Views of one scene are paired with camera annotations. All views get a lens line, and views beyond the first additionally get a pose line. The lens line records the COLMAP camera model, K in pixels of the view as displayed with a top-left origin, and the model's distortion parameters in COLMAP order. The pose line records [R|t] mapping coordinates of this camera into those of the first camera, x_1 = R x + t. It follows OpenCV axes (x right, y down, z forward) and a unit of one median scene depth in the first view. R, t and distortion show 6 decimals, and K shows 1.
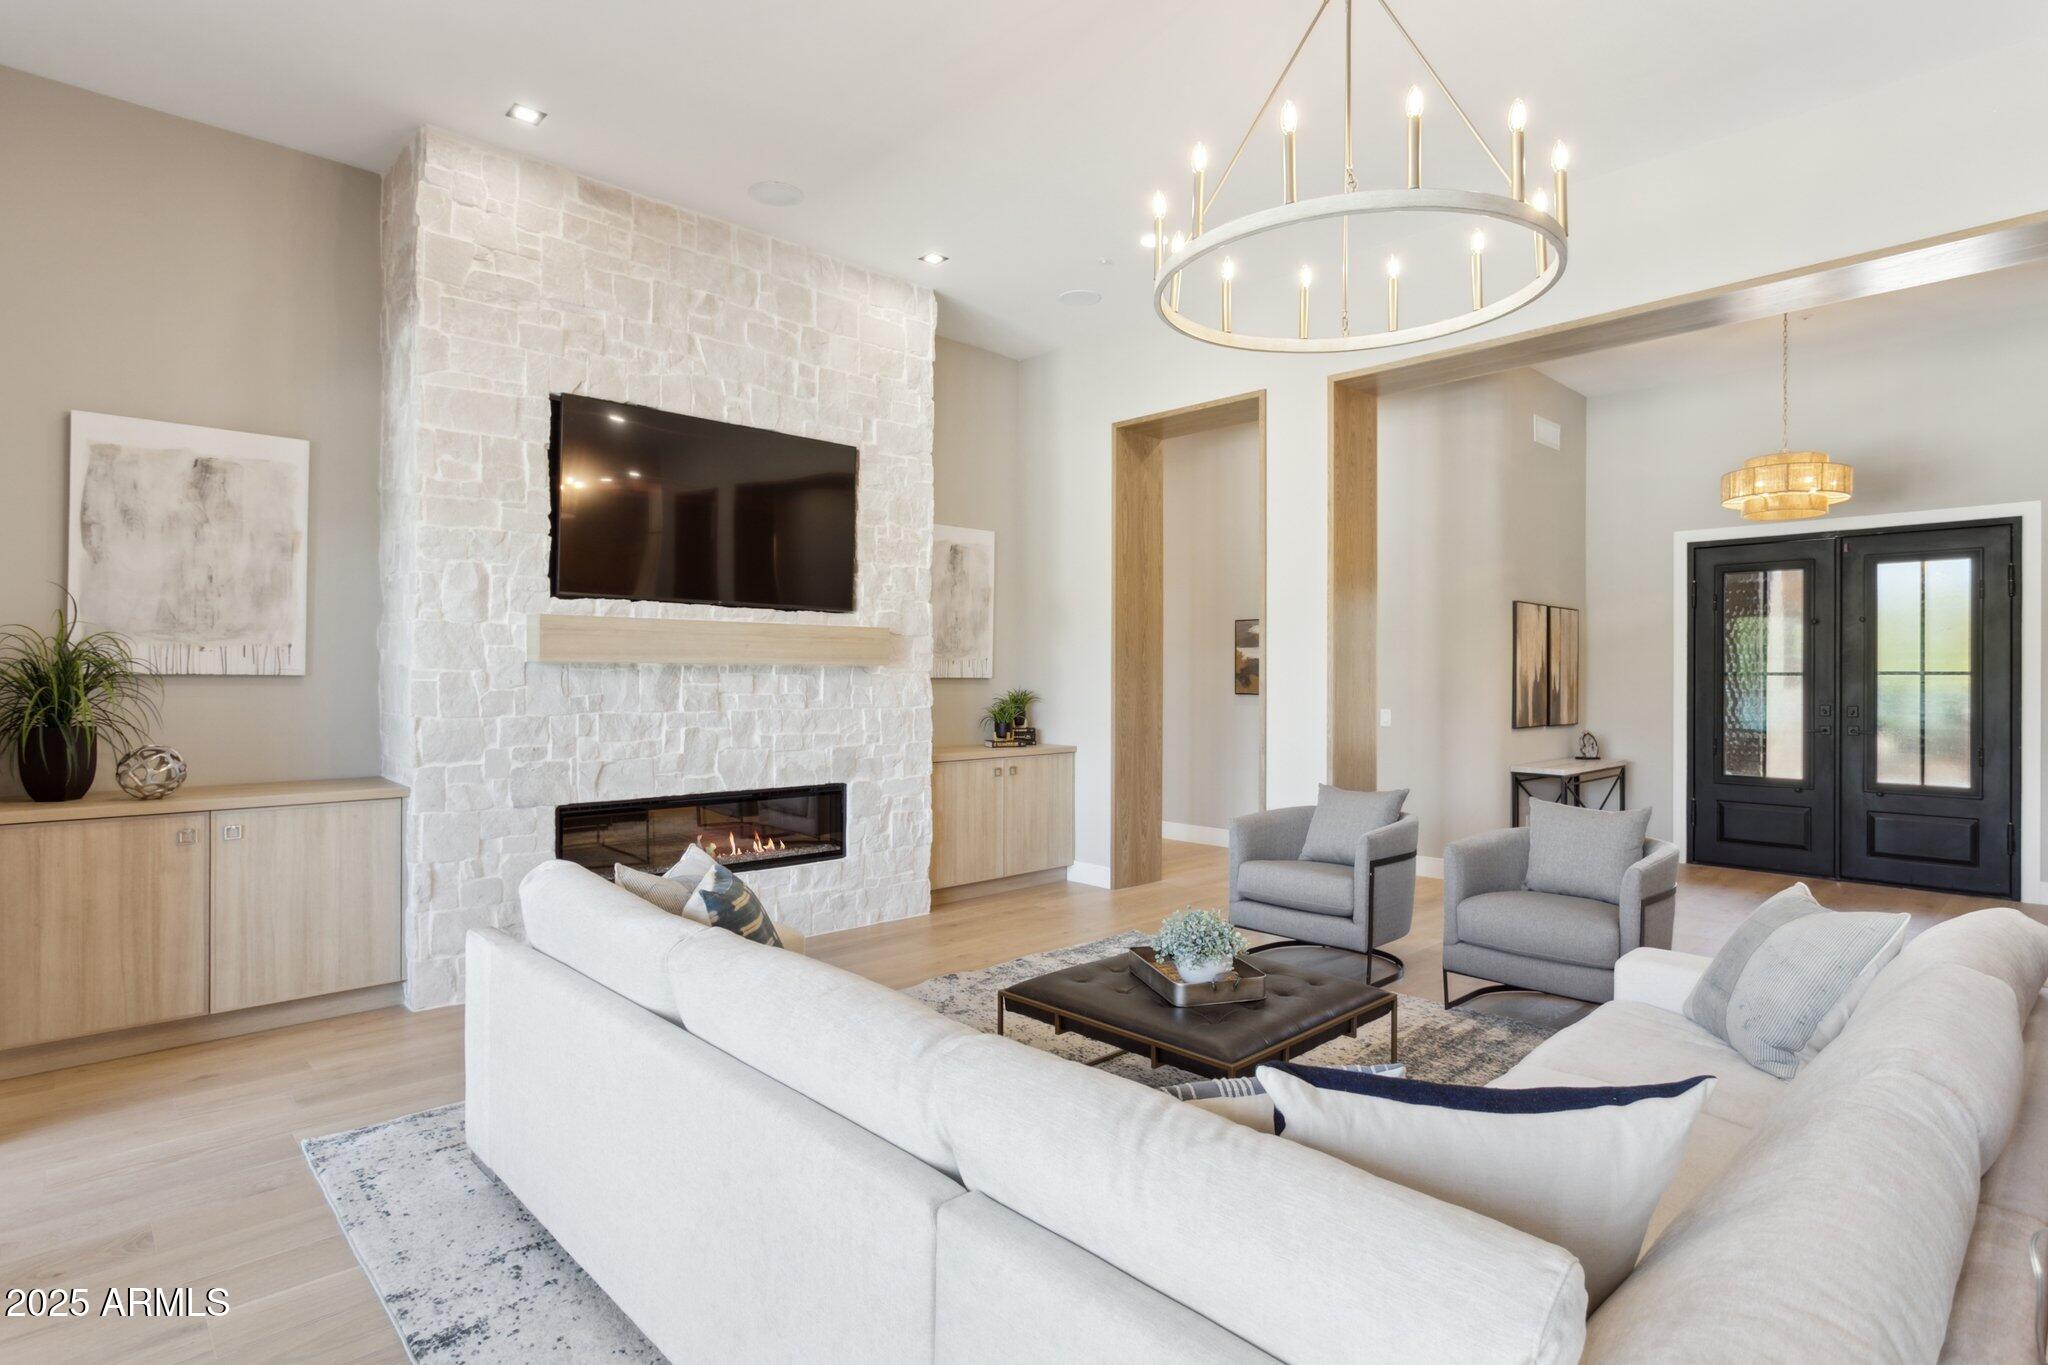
lens RADIAL K [[1048.1, 0, 1014.9], [0, 1048.1, 669.7], [0, 0, 1]] dist [-0.001168, 0.010732]
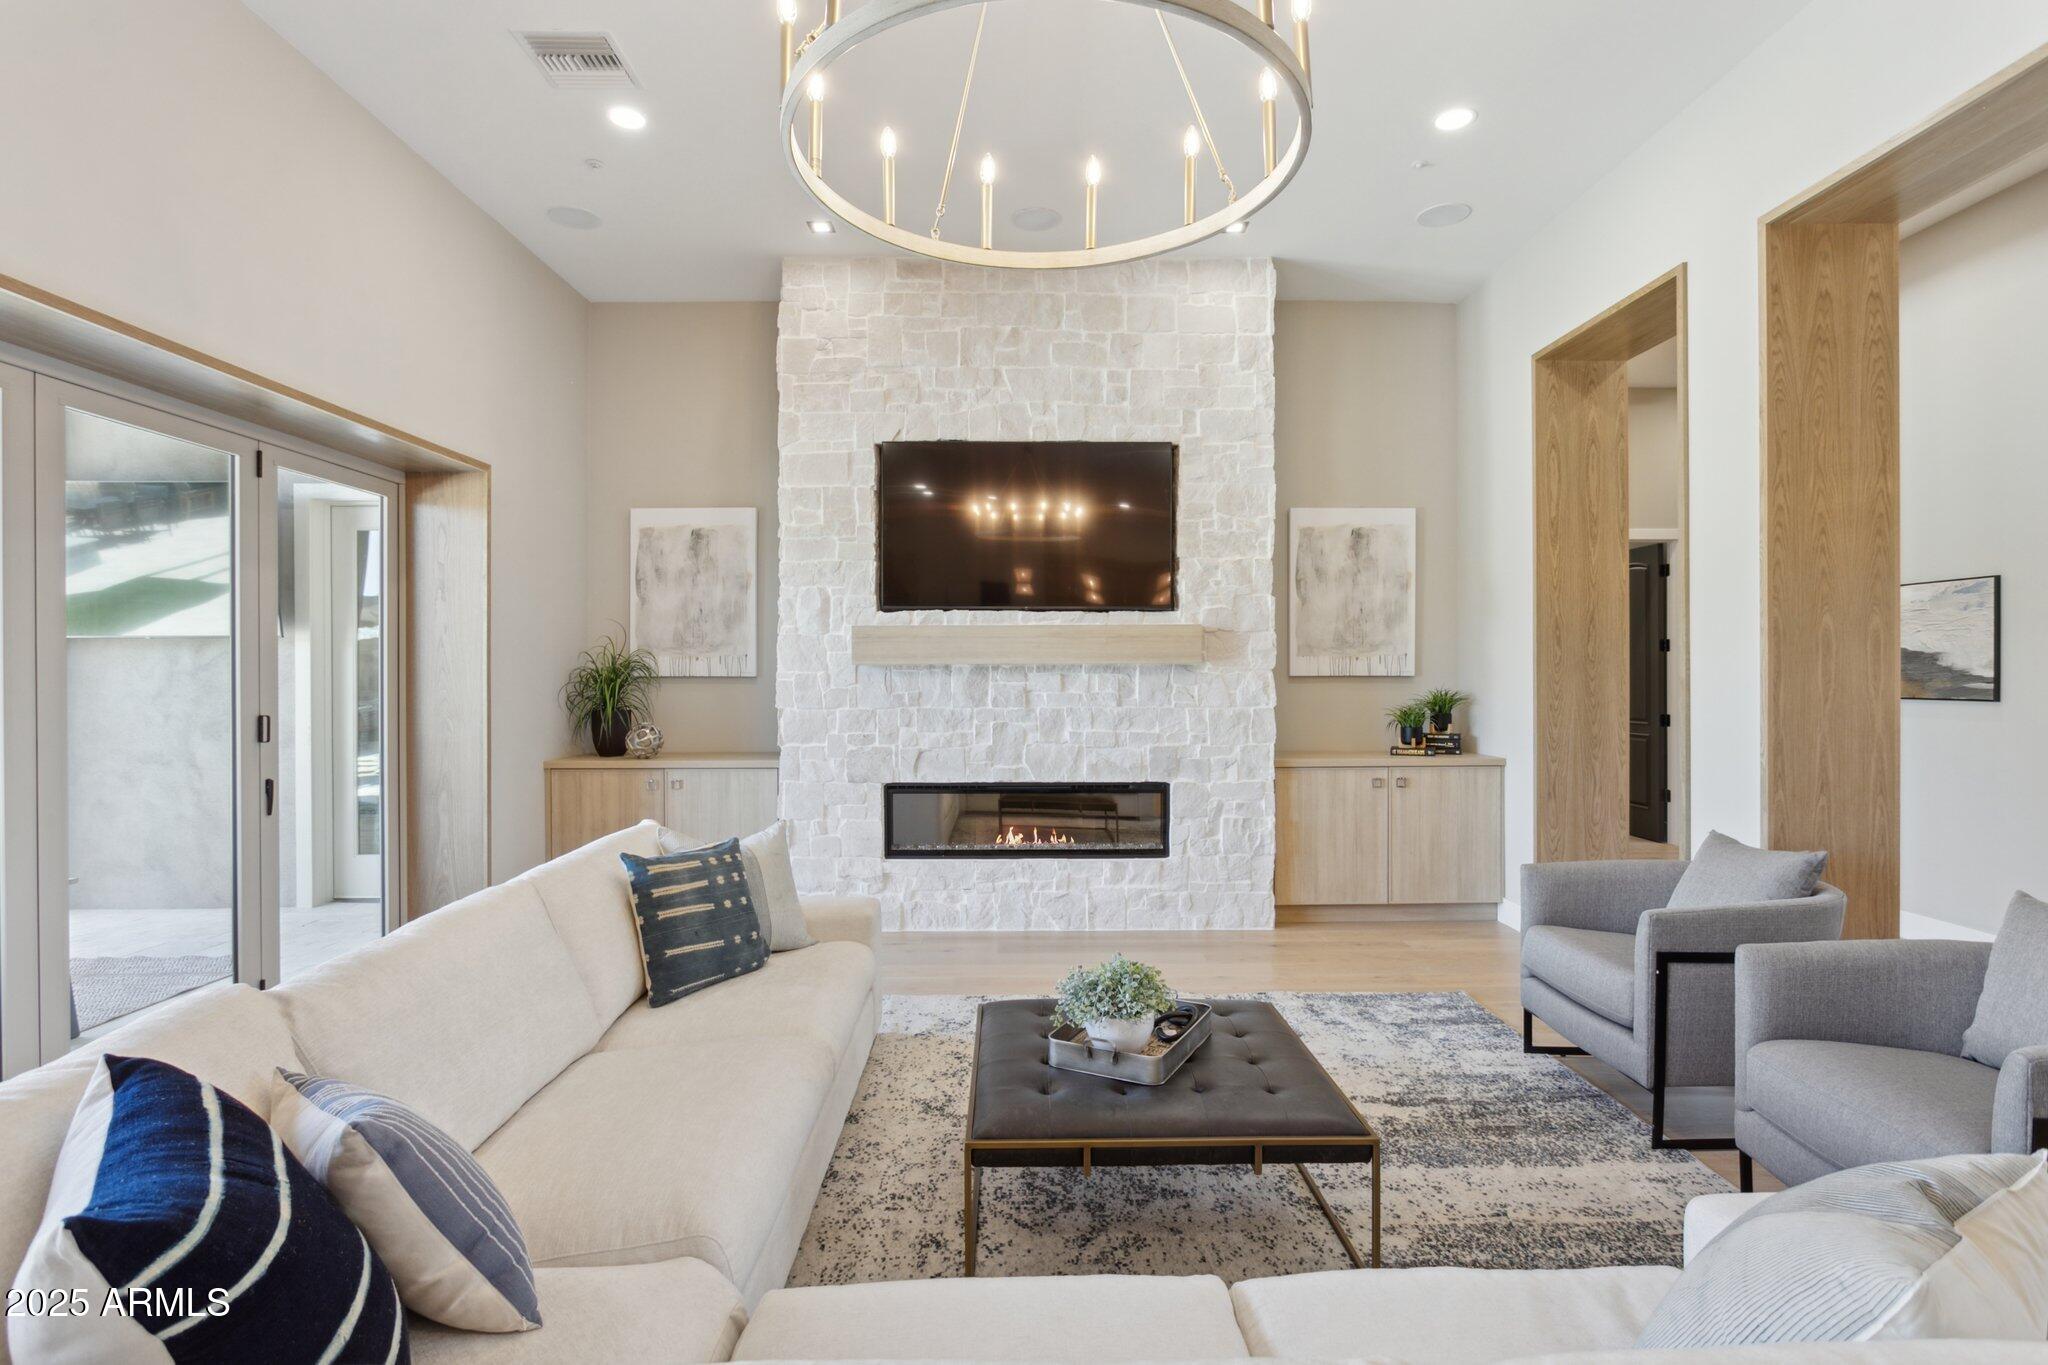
lens RADIAL K [[983.9, 0, 1021.1], [0, 983.9, 673.9], [0, 0, 1]] dist [-0.011098, 0.001177]
pose [[0.733982, -0.006315, -0.679140, 0.398234], [0.009636, 0.999953, 0.001116, 0.003143], [0.679101, -0.007363, 0.734008, 0.240865]]
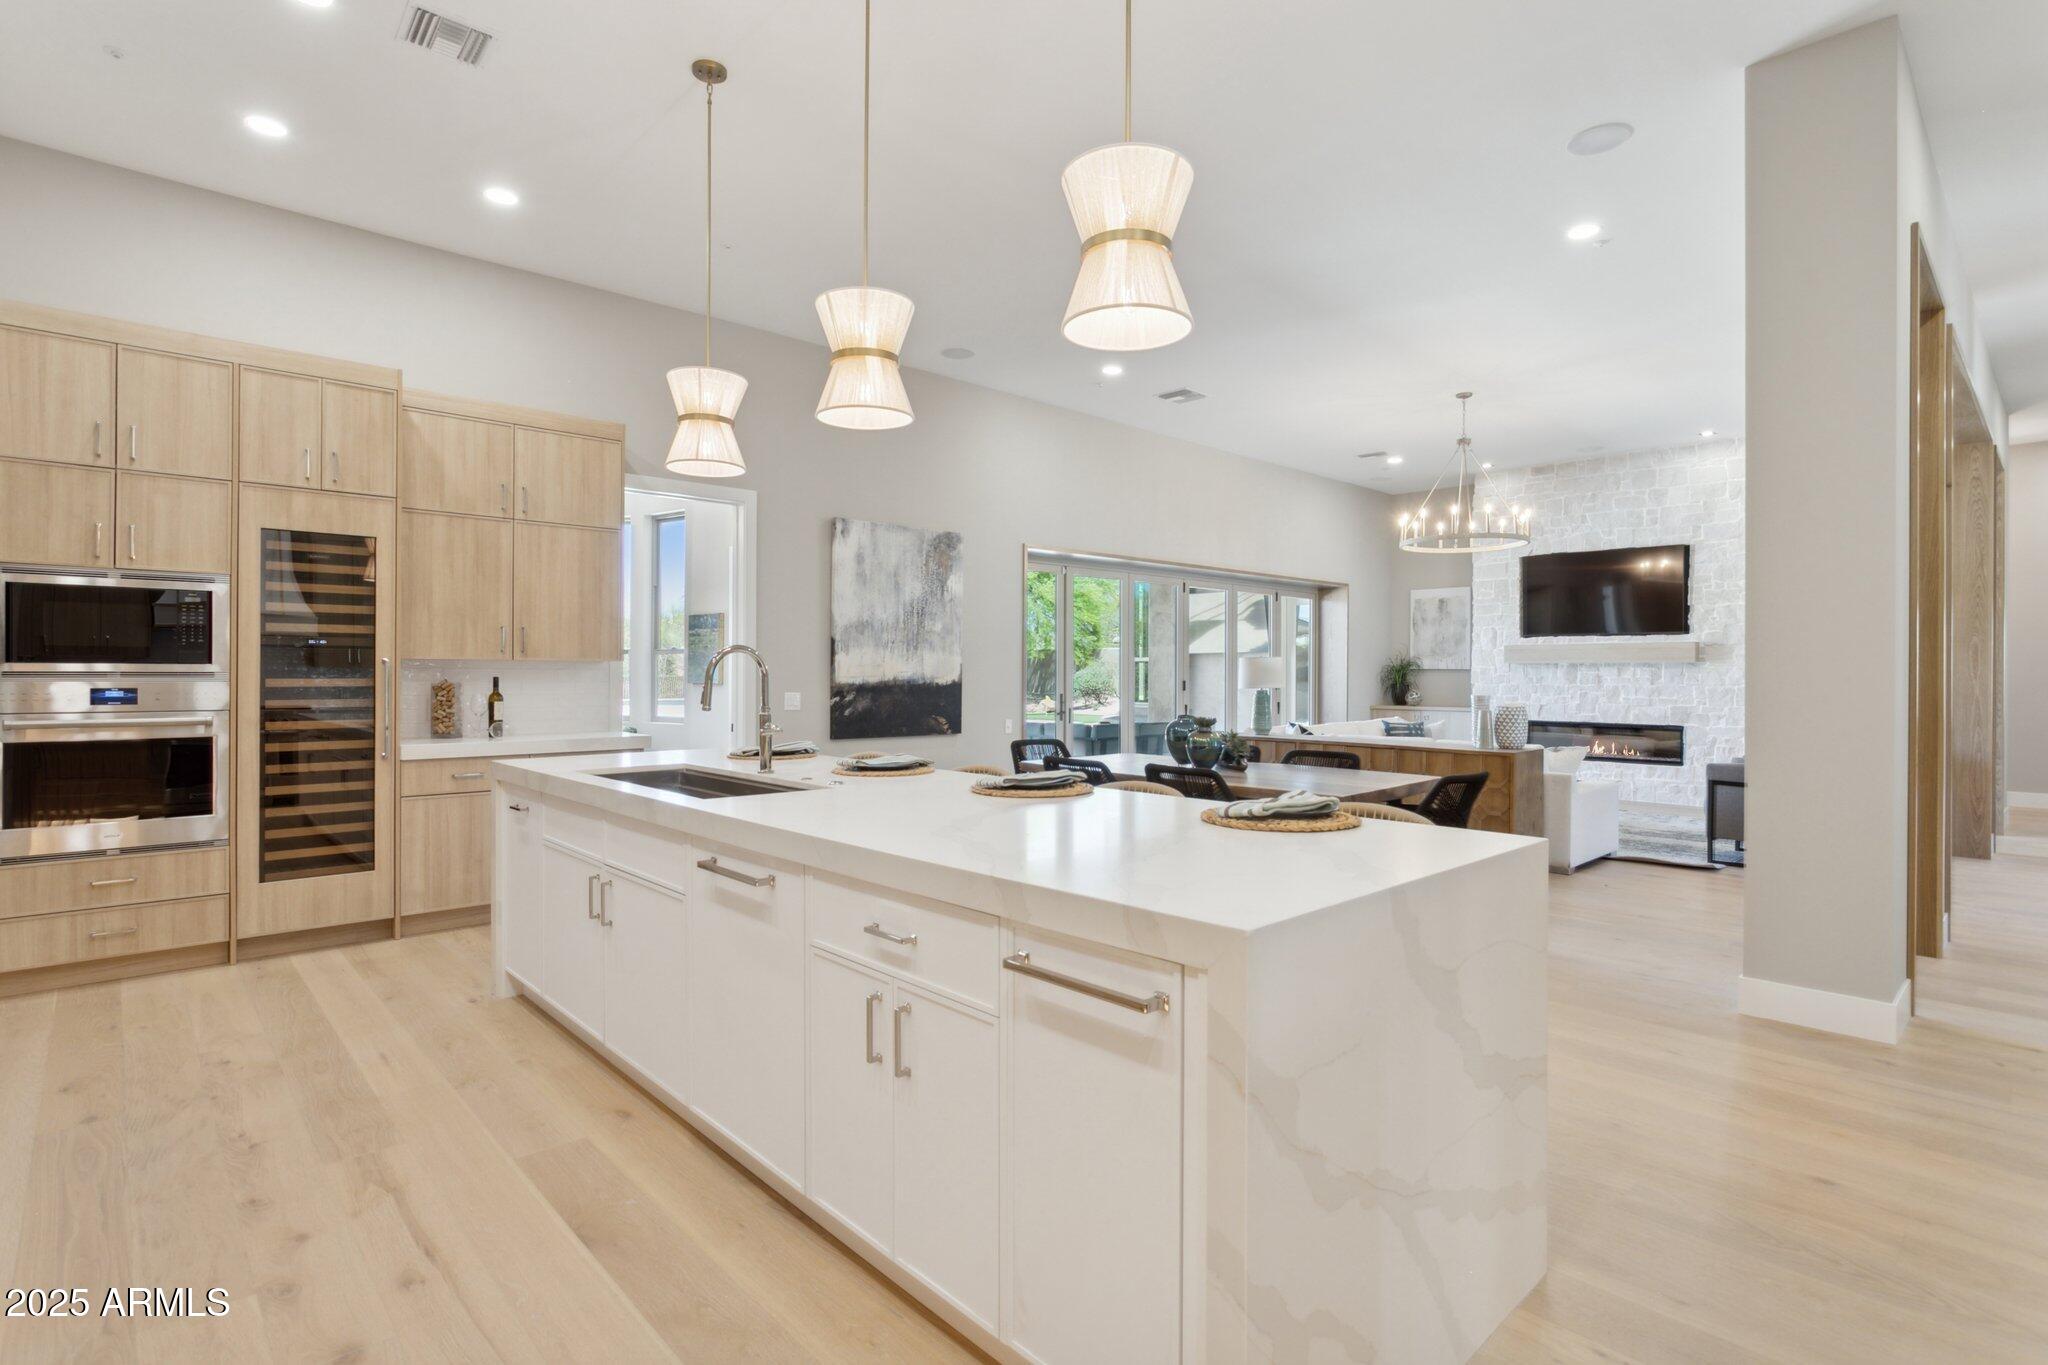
lens RADIAL K [[983.9, 0, 1021.1], [0, 983.9, 673.9], [0, 0, 1]] dist [-0.011098, 0.001177]
pose [[-0.006780, -0.002960, -0.999973, 1.699851], [0.002487, 0.999992, -0.002977, 0.019591], [0.999974, -0.002508, -0.006773, -0.169054]]
